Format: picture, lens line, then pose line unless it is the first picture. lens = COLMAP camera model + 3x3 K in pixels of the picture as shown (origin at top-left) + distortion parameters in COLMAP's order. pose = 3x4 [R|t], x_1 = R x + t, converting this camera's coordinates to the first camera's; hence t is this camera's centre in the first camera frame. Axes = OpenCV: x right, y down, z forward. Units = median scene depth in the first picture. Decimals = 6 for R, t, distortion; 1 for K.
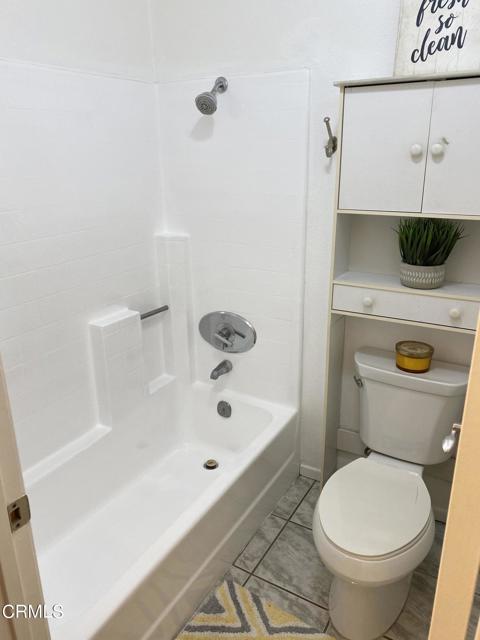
lens RADIAL K [[493.9, 0, 241.3], [0, 493.9, 318.8], [0, 0, 1]] dist [0.060265, -0.054678]
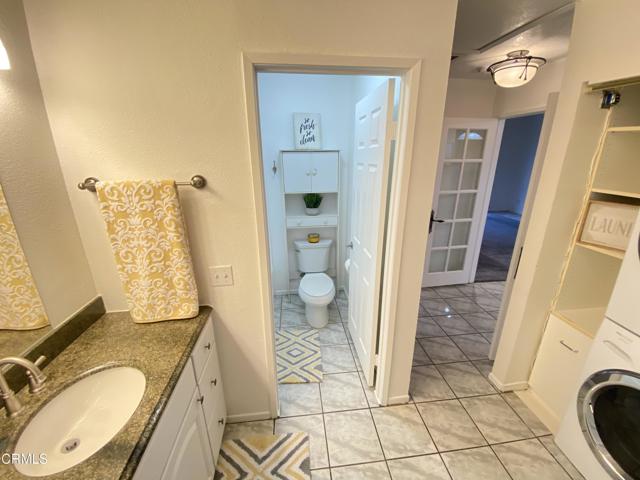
lens RADIAL K [[262.3, 0, 315.9], [0, 262.3, 240.4], [0, 0, 1]] dist [0.008601, -0.007720]
pose [[0.801719, -0.184590, 0.568483, -0.564870], [0.193782, 0.980015, 0.044931, 0.021248], [-0.565416, 0.074139, 0.821467, -0.326797]]
